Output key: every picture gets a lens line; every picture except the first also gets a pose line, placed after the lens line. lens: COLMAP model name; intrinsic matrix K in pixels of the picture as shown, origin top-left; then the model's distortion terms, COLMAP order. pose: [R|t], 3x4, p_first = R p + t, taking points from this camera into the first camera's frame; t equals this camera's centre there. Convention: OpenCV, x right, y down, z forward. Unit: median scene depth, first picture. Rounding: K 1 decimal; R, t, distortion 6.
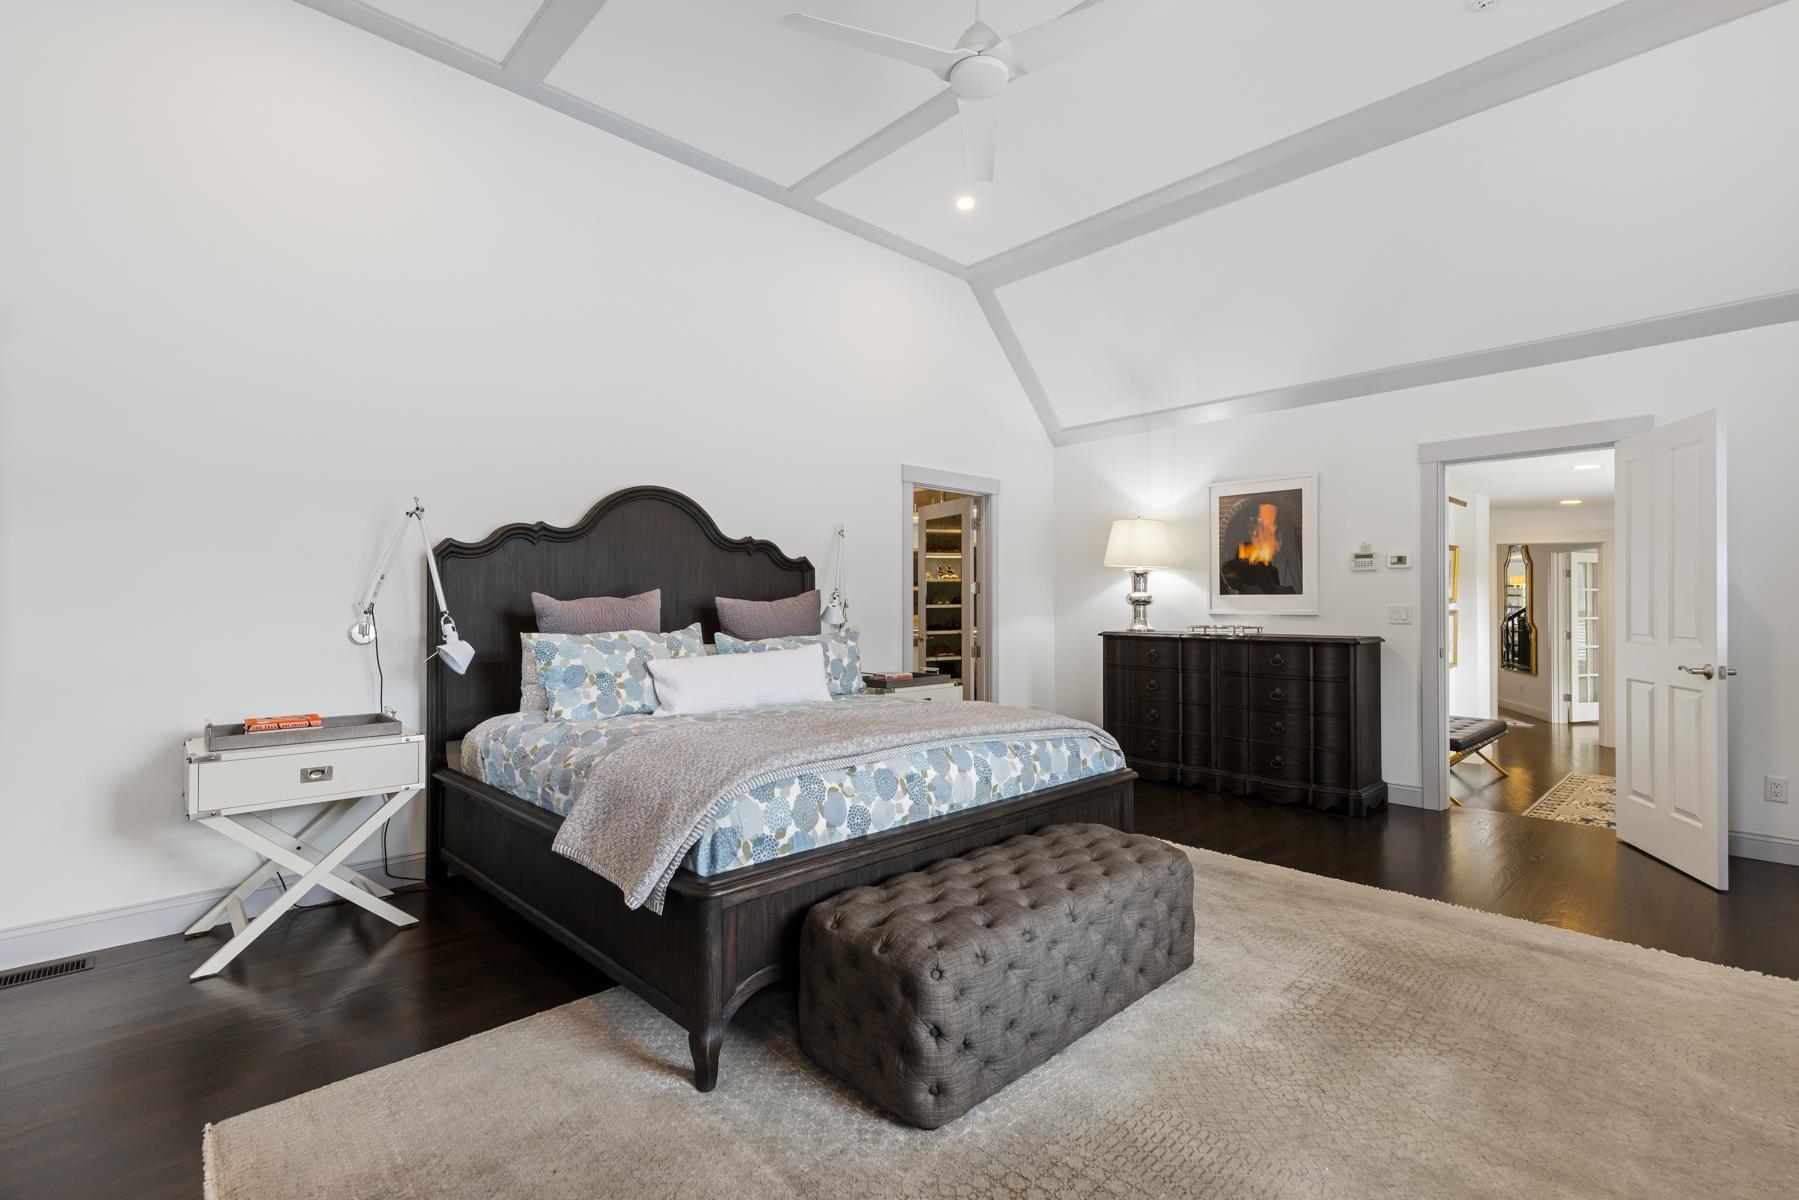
lens RADIAL K [[815.5, 0, 904.8], [0, 815.5, 600.1], [0, 0, 1]] dist [-0.011100, -0.000251]
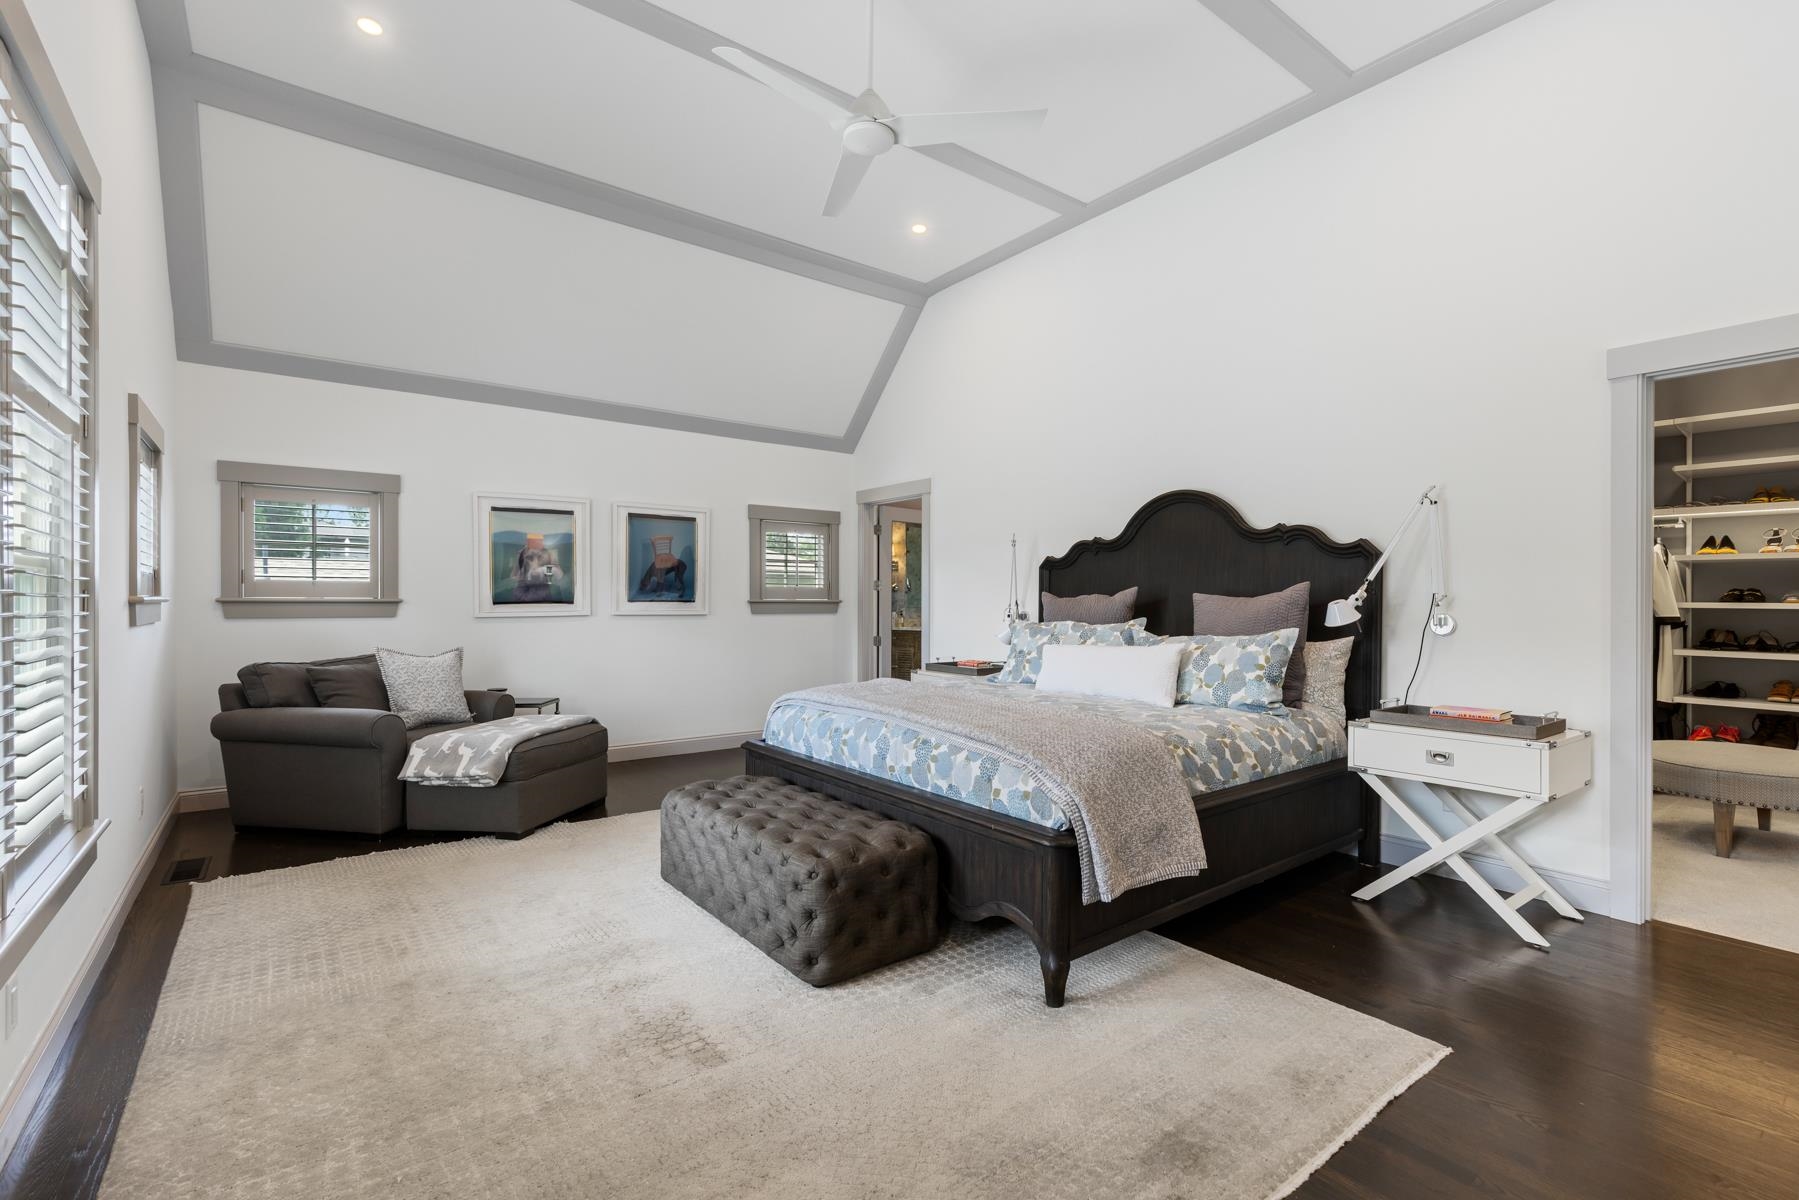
lens RADIAL K [[815.5, 0, 904.8], [0, 815.5, 600.1], [0, 0, 1]] dist [-0.011100, -0.000251]
pose [[-0.117895, -0.002413, -0.993023, 1.007617], [0.004783, 0.999984, -0.002997, 0.007558], [0.993014, -0.005103, -0.117882, 0.969300]]
